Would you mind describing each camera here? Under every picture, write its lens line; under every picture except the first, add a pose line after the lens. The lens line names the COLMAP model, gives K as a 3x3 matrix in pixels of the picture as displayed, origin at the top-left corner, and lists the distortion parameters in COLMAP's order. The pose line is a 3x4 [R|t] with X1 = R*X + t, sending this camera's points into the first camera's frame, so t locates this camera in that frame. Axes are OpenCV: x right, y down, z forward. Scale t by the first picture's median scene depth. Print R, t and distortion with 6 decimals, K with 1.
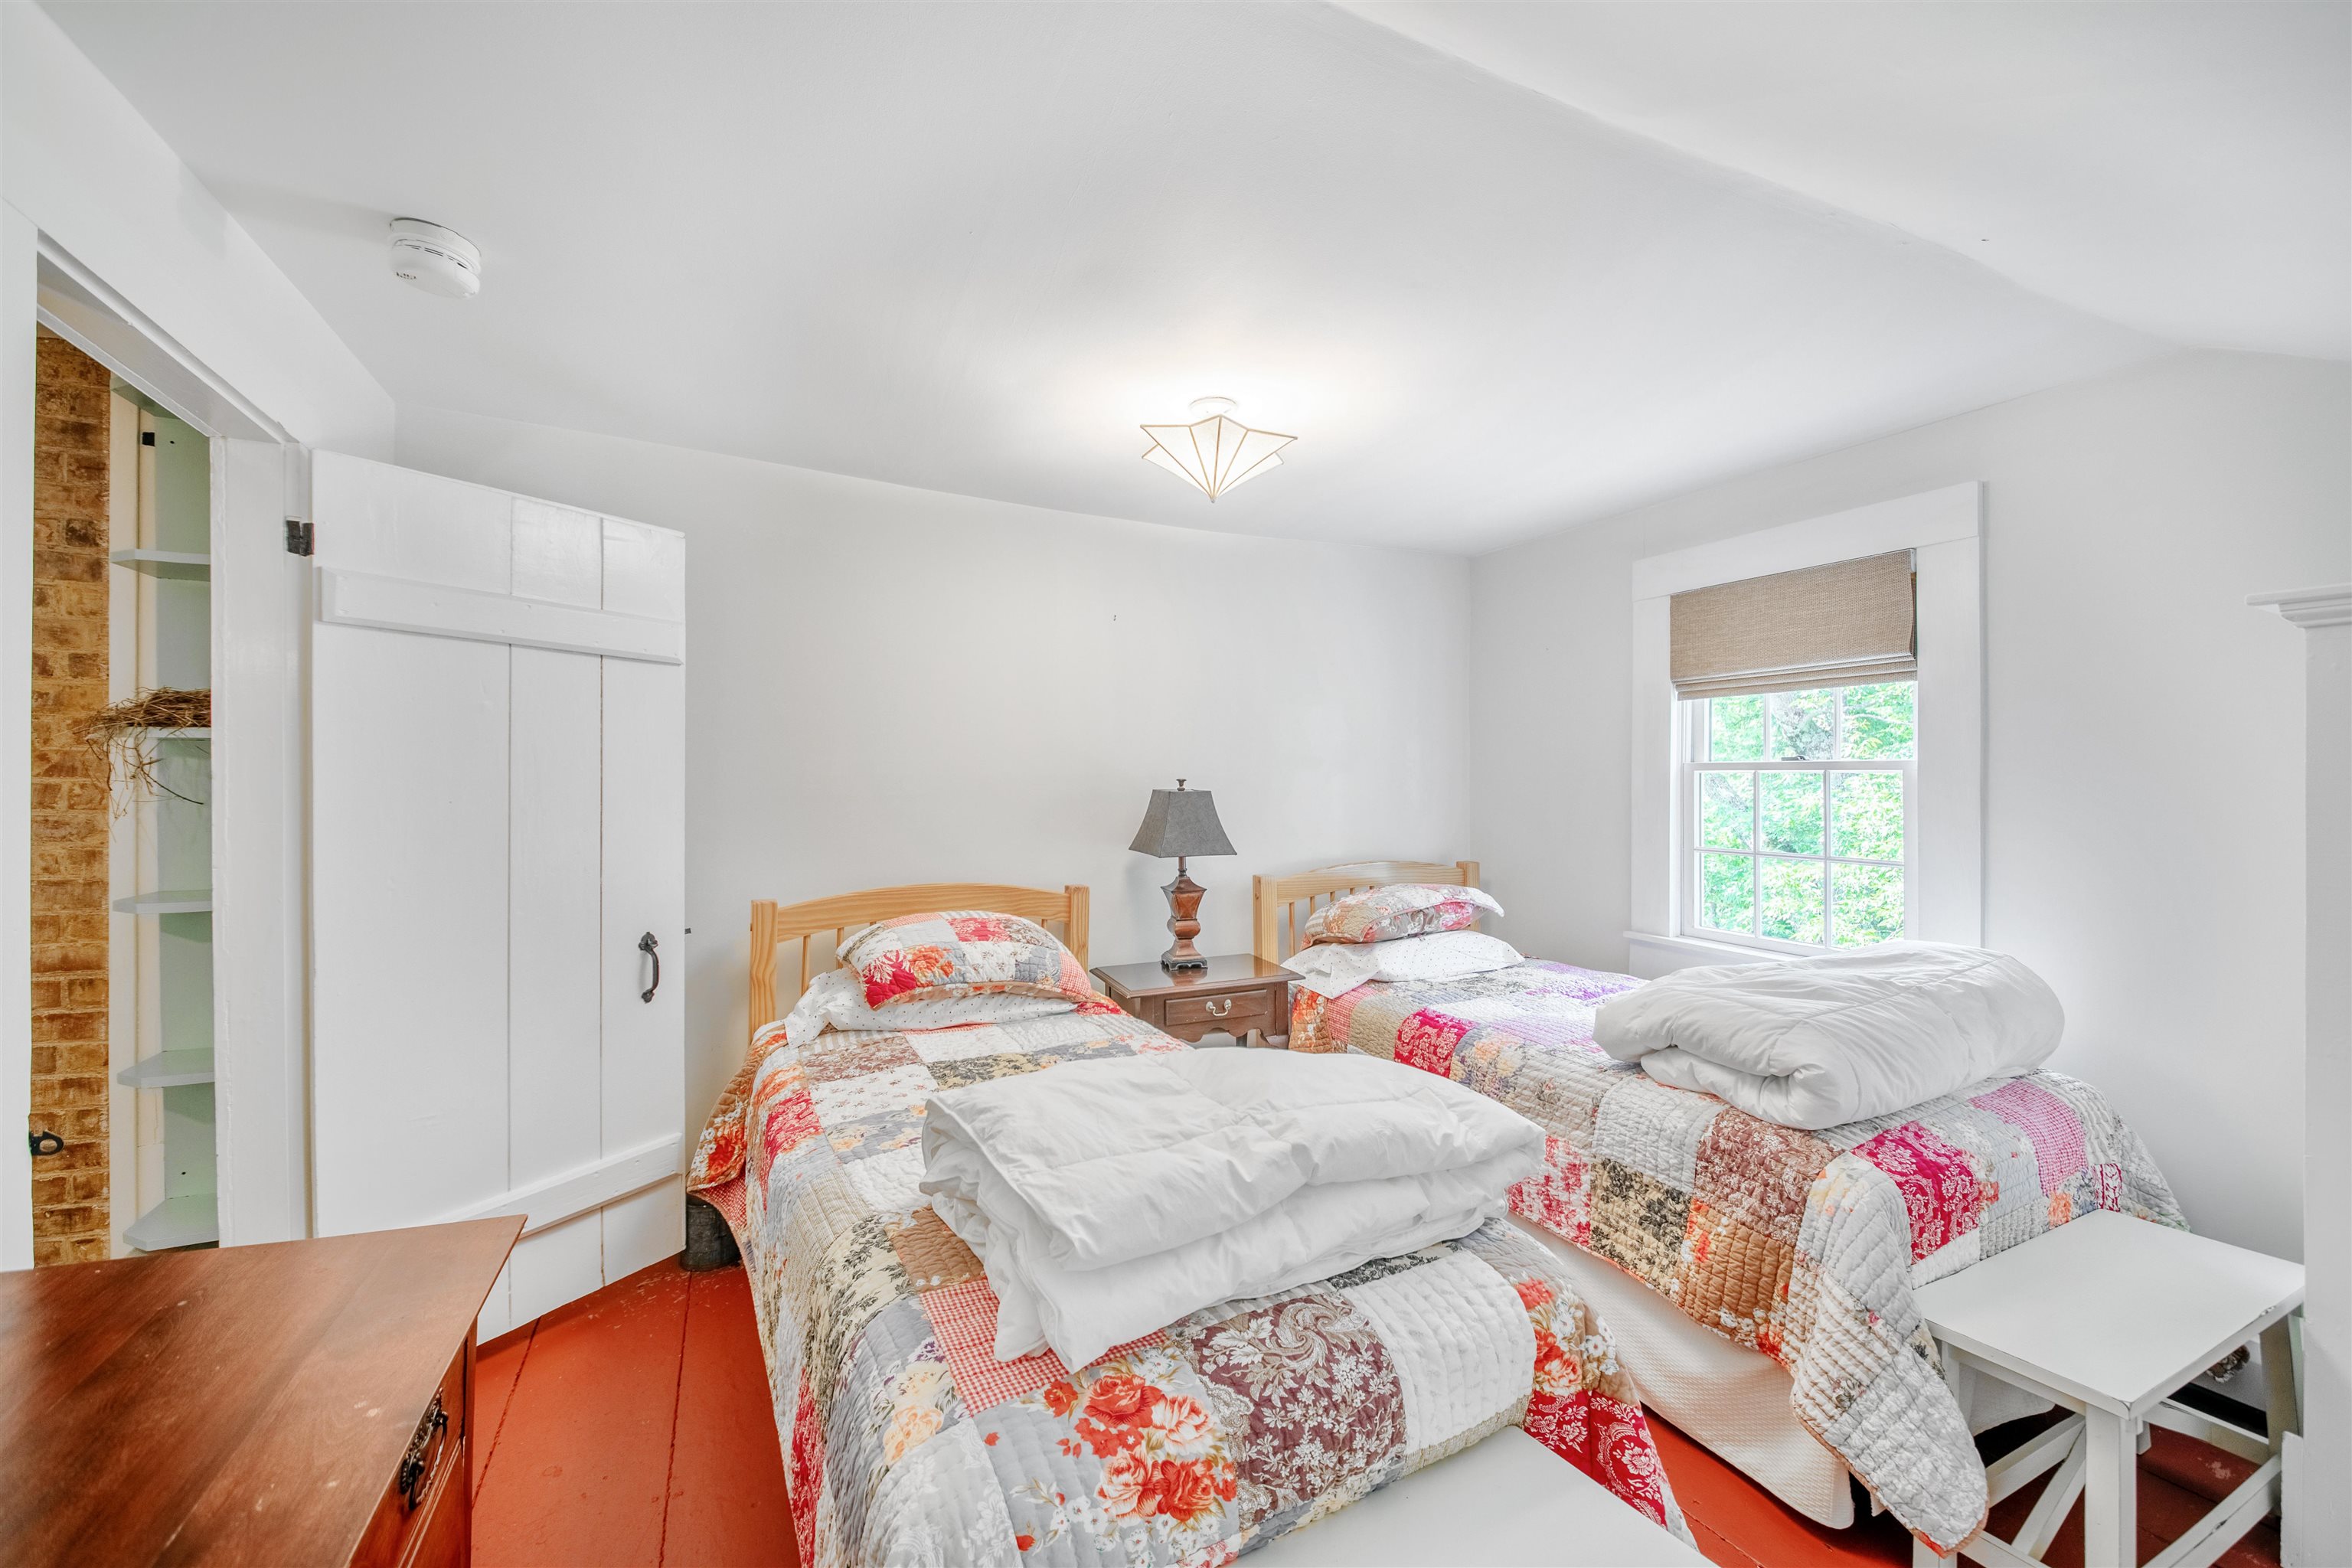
lens RADIAL K [[966.2, 0, 1181.1], [0, 966.2, 823.4], [0, 0, 1]] dist [0.001747, -0.005388]
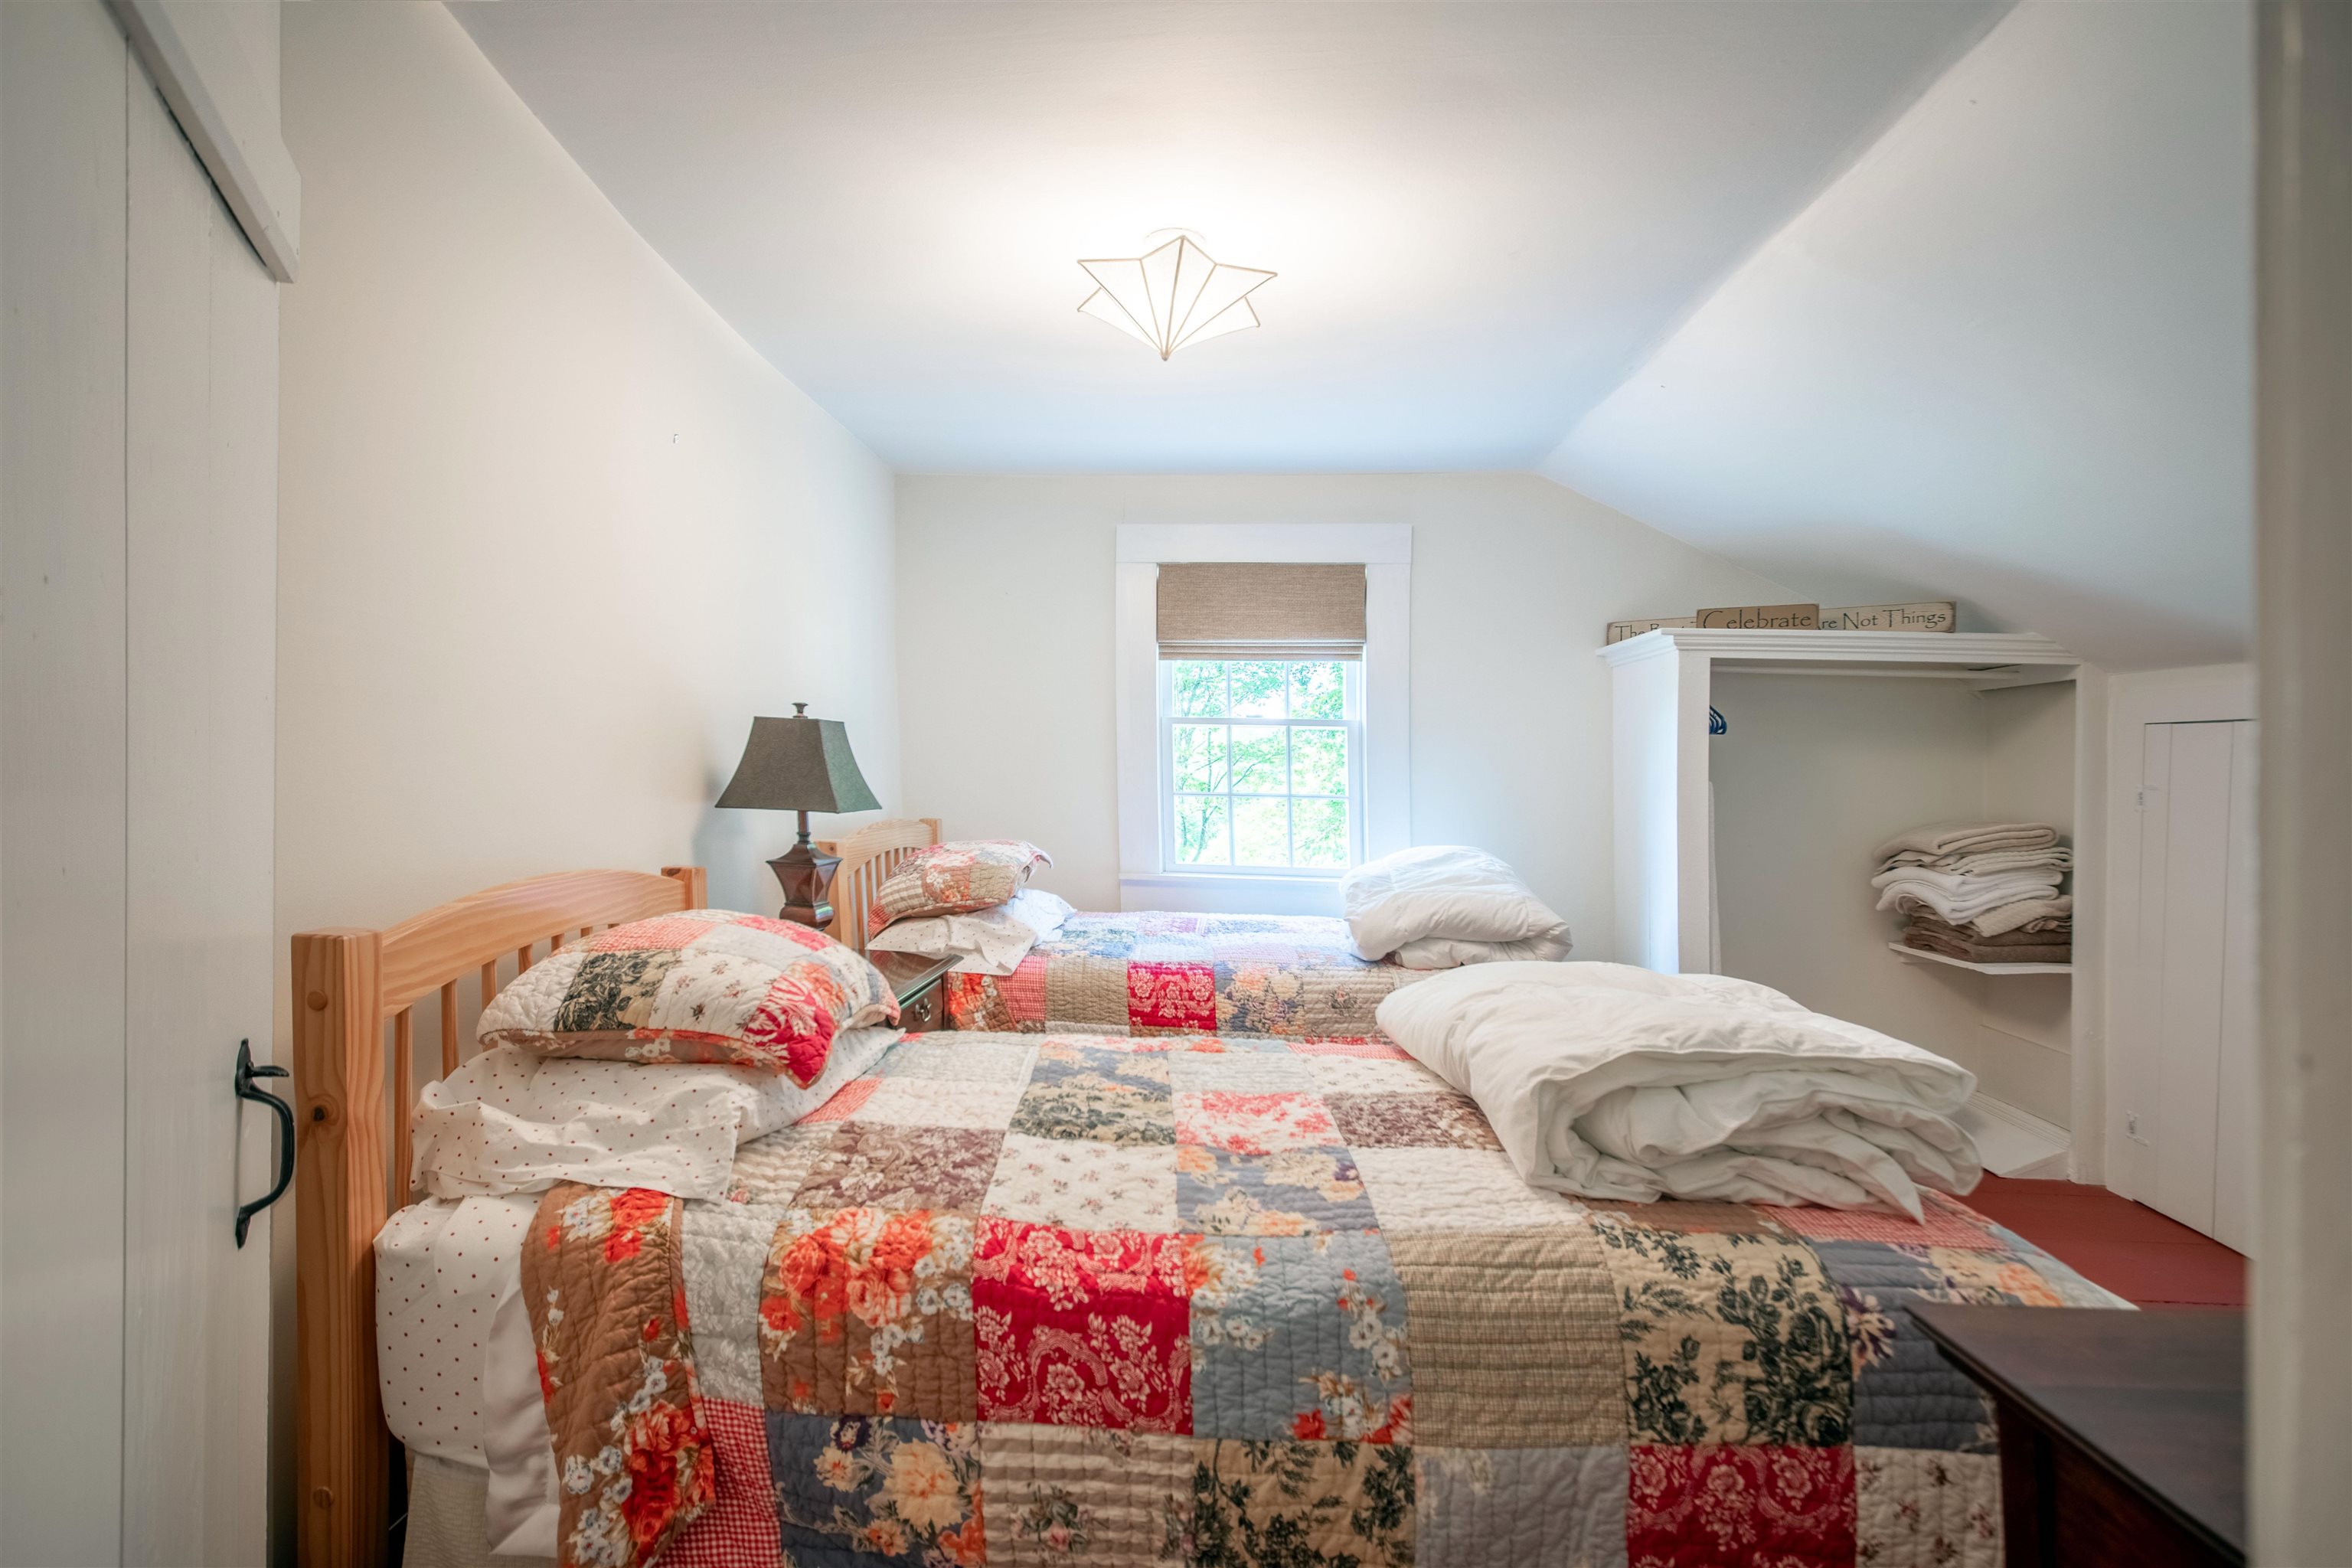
lens RADIAL K [[1072.8, 0, 1176.0], [0, 1072.8, 784.0], [0, 0, 1]] dist [-0.002563, -0.000412]
pose [[0.488252, -0.004005, 0.872694, -0.646262], [0.022235, 0.999722, -0.007852, 0.029690], [-0.872420, 0.023238, 0.488205, 0.459864]]
